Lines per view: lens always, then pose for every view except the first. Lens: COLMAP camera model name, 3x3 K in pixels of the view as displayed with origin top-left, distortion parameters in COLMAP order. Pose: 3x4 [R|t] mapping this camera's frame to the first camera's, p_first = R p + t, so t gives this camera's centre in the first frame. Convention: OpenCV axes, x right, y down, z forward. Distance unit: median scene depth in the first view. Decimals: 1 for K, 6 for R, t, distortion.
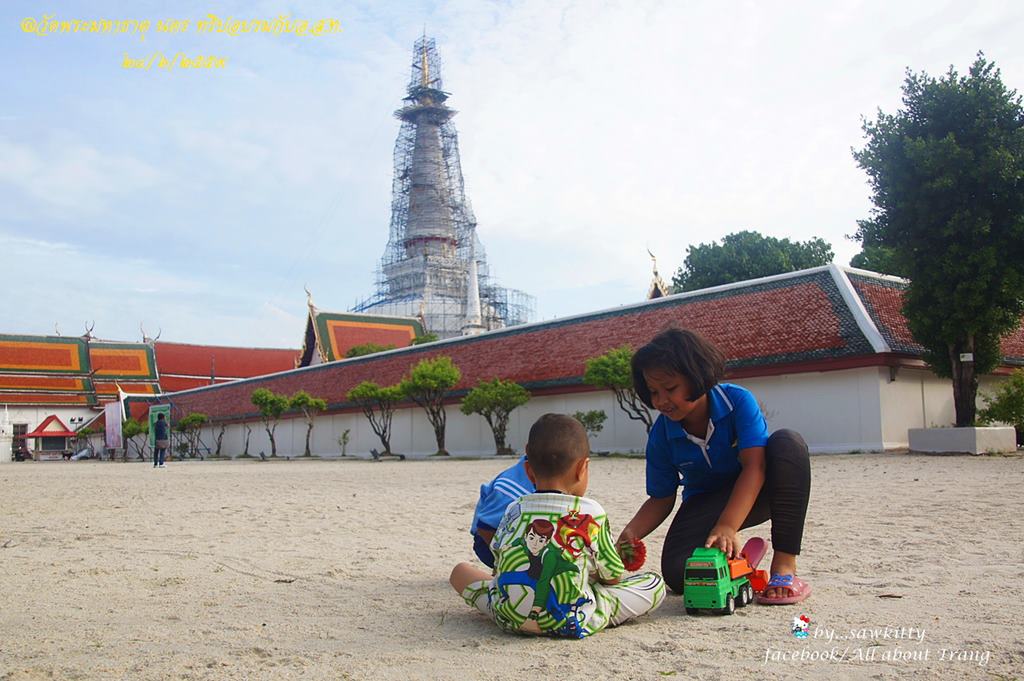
lens RADIAL K [[950.2, 0, 511.4], [0, 950.2, 342.4], [0, 0, 1]] dist [-0.117587, 0.159621]
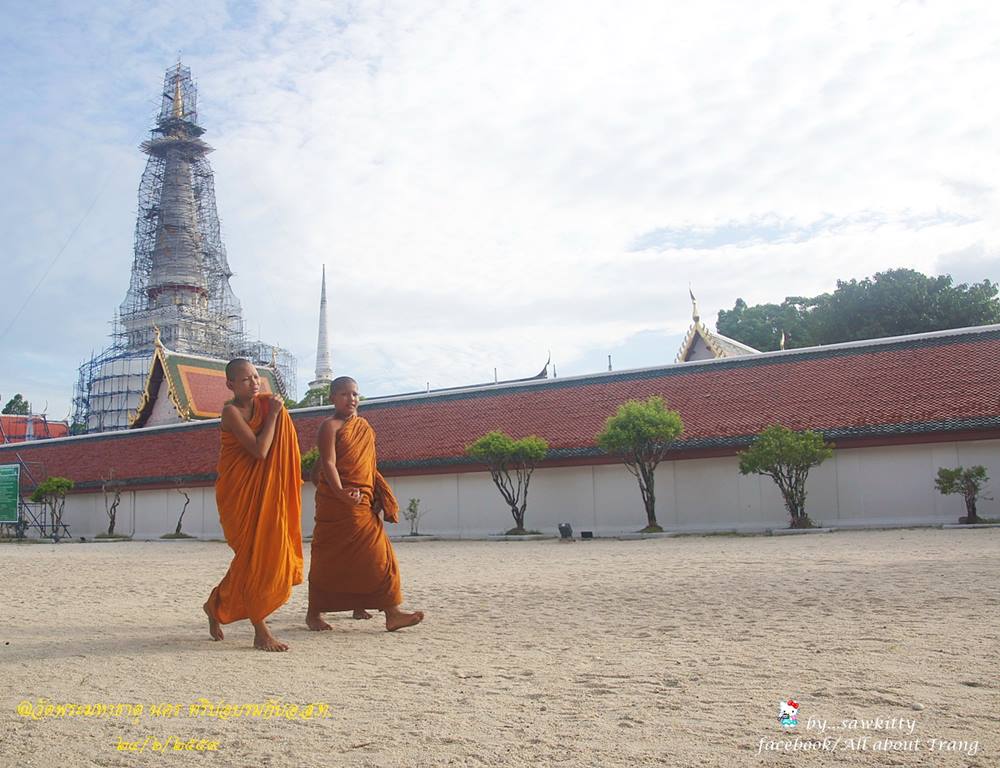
lens RADIAL K [[975.6, 0, 500.0], [0, 975.6, 400.6], [0, 0, 1]] dist [-0.166049, -0.000857]
pose [[0.947564, 0.033515, 0.317805, -0.247718], [-0.027923, 0.999365, -0.022137, 0.022252], [-0.318345, 0.012102, 0.947898, 0.189204]]
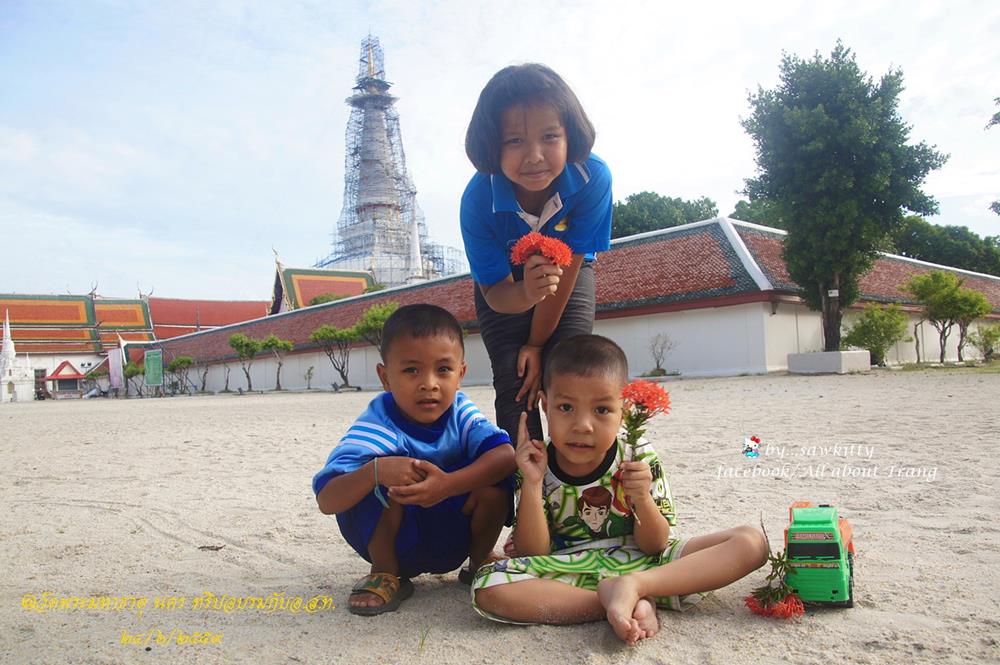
lens RADIAL K [[786.5, 0, 498.8], [0, 786.5, 336.8], [0, 0, 1]] dist [-0.176544, 0.107164]
pose [[0.997679, -0.022923, 0.064125, -0.001816], [0.019149, 0.998083, 0.058861, 0.002188], [-0.065351, -0.057496, 0.996205, 0.017827]]
